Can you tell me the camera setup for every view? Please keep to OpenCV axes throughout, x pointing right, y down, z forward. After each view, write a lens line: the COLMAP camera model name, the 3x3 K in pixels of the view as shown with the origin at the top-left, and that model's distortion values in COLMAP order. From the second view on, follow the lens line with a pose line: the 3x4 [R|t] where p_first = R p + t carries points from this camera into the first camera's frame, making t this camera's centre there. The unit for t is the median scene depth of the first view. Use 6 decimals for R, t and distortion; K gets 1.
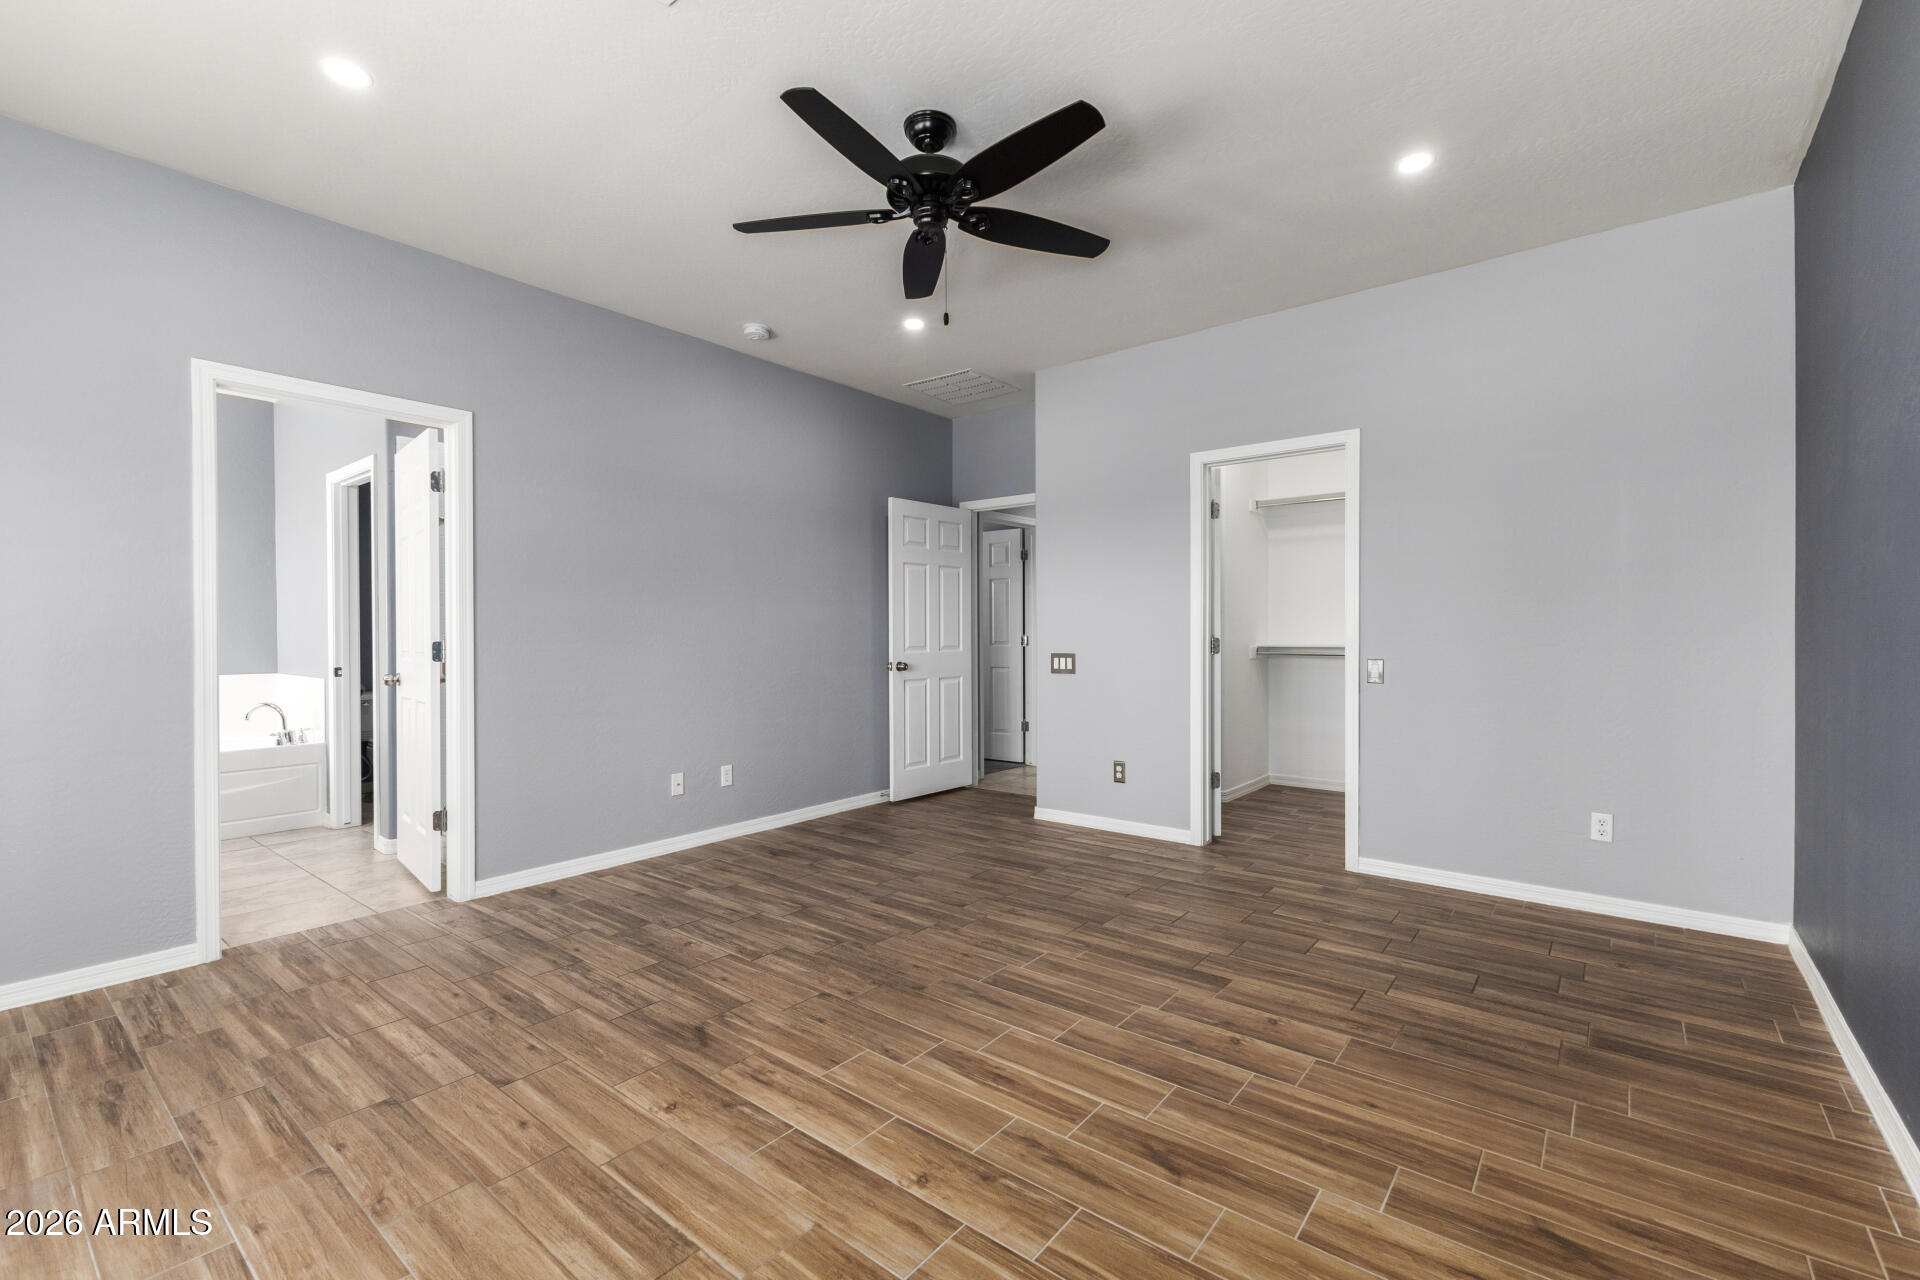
lens RADIAL K [[827.3, 0, 958.3], [0, 827.3, 635.9], [0, 0, 1]] dist [0.013520, -0.002817]
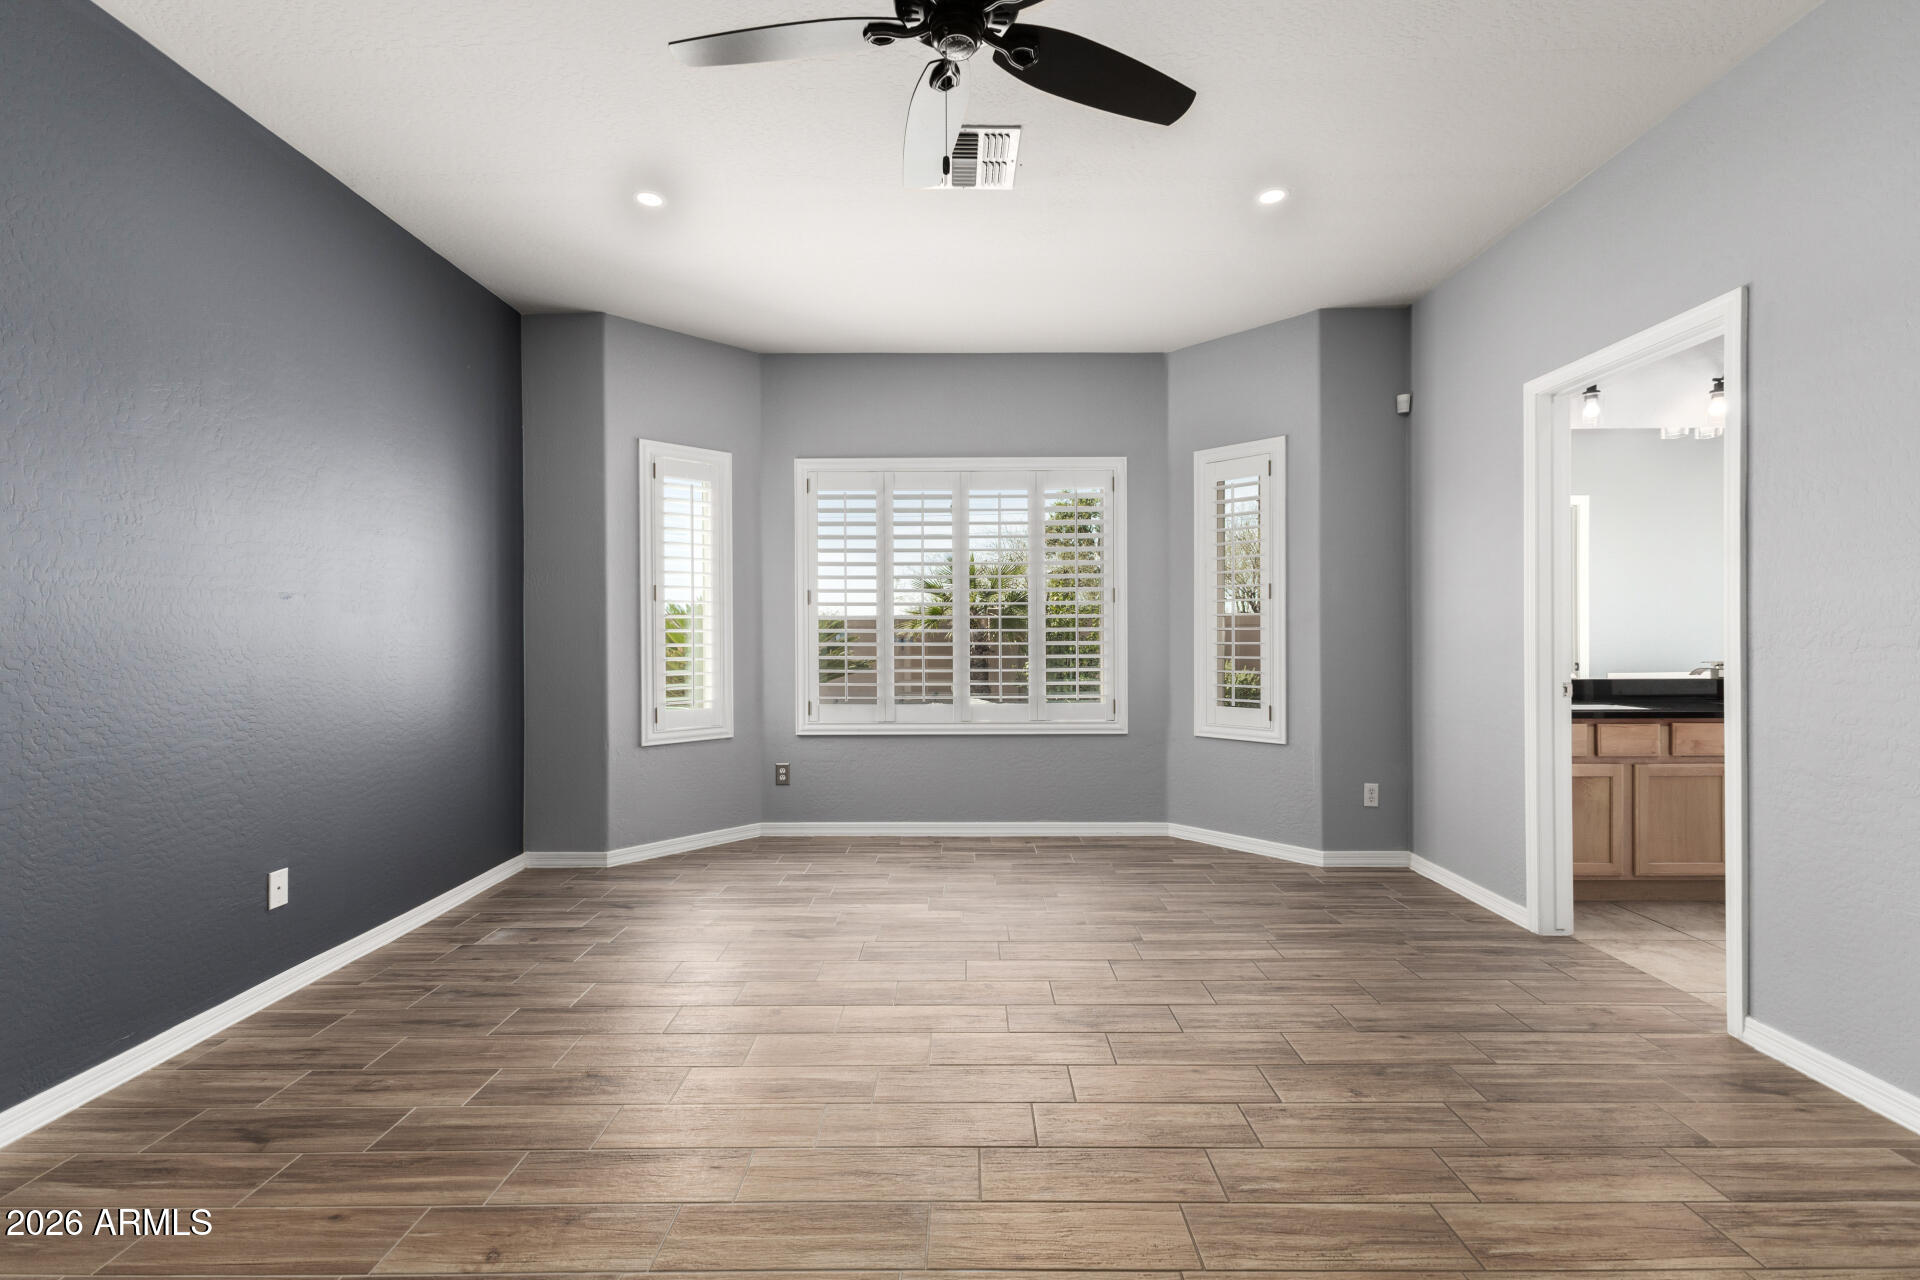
lens RADIAL K [[827.3, 0, 960.1], [0, 827.3, 636.4], [0, 0, 1]] dist [0.013520, -0.002817]
pose [[-0.780686, 0.009003, -0.624859, 0.396353], [0.006133, 0.999958, 0.006745, -0.006680], [0.624894, 0.001434, -0.780708, 1.523472]]
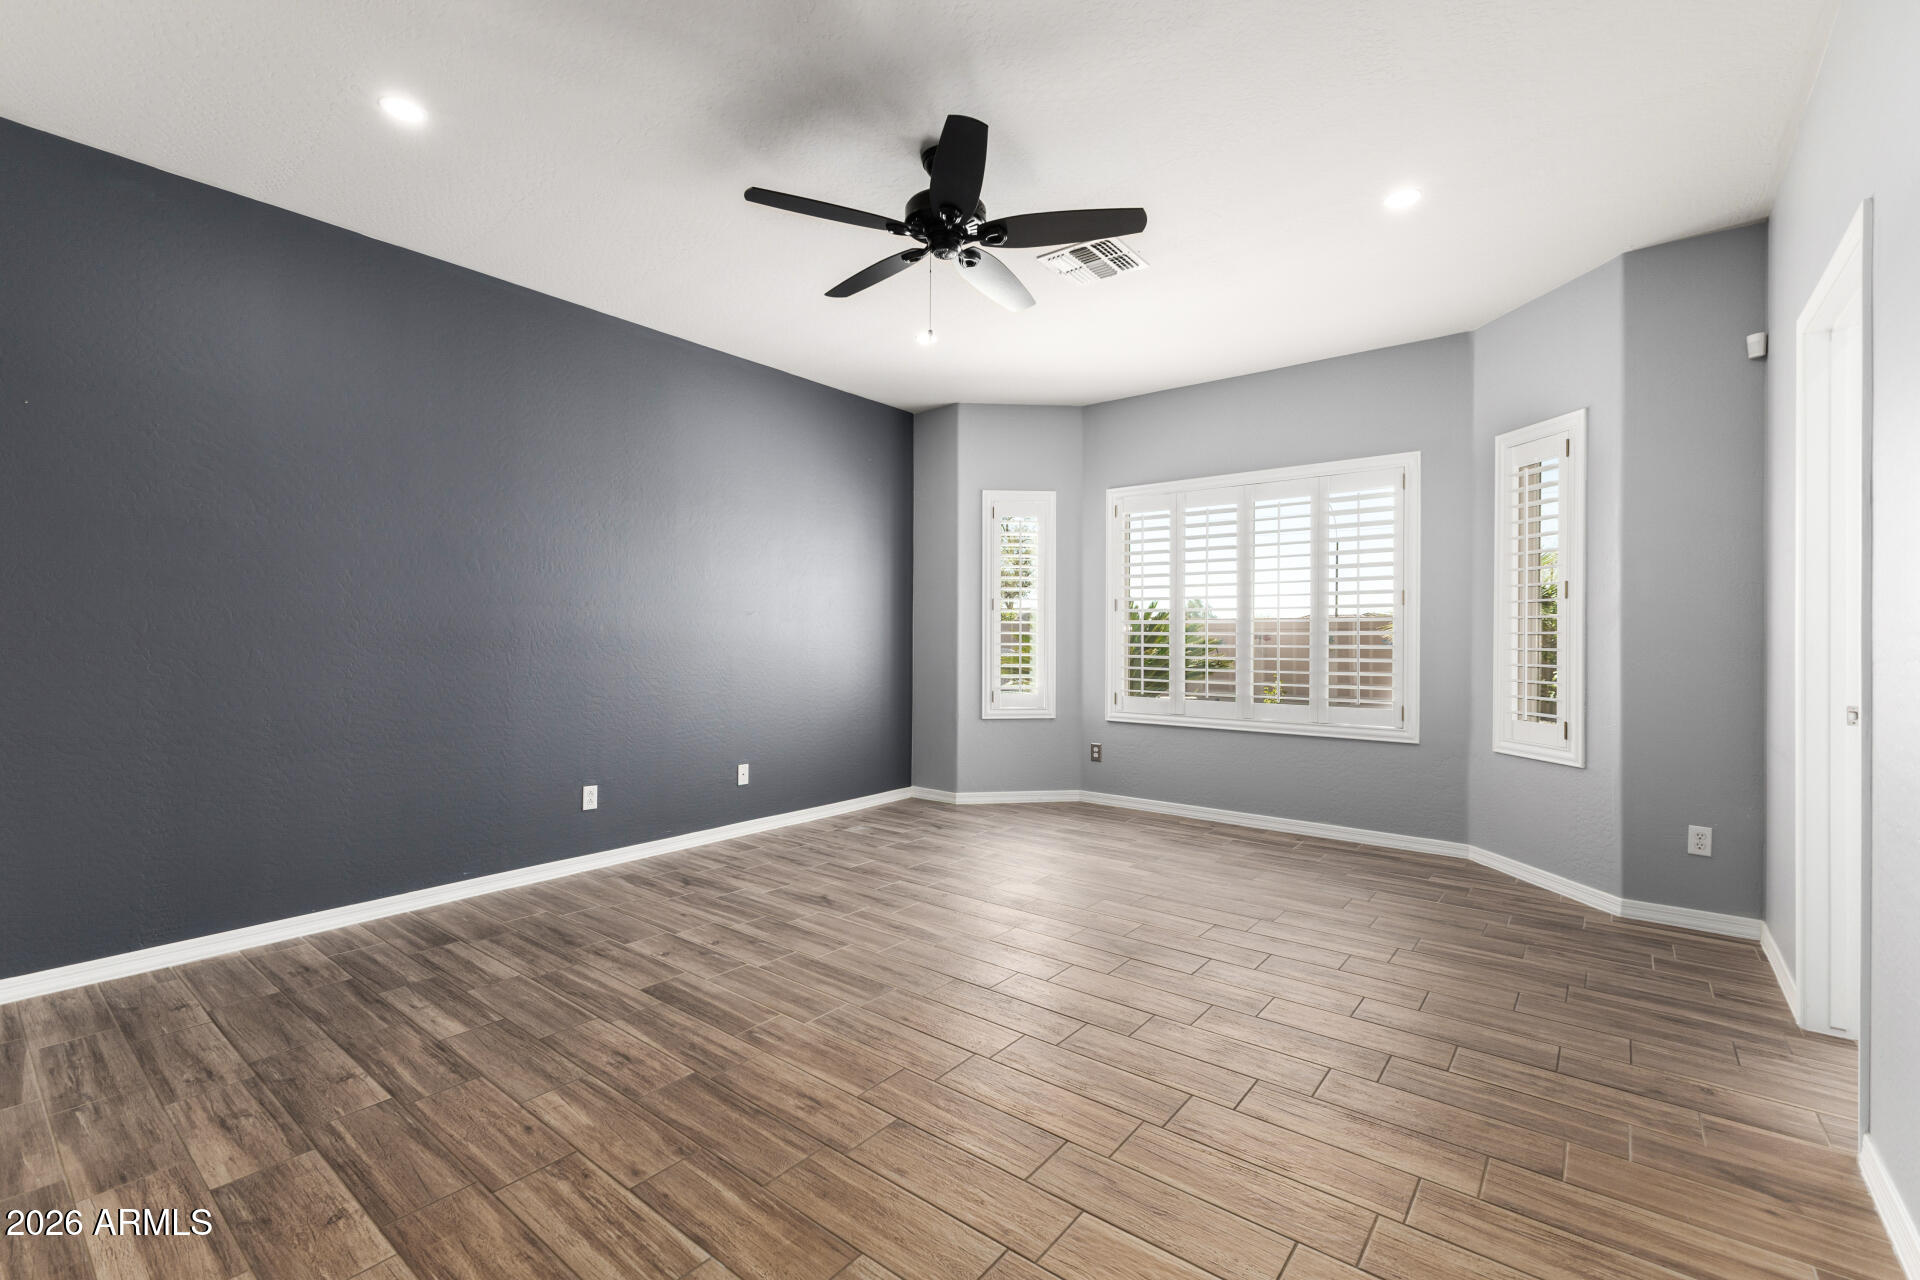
lens RADIAL K [[827.3, 0, 958.1], [0, 827.3, 636.8], [0, 0, 1]] dist [0.013520, -0.002817]
pose [[-0.999989, 0.002256, -0.004162, -0.045719], [0.002242, 0.999992, 0.003301, -0.007852], [0.004169, 0.003292, -0.999986, 2.033623]]
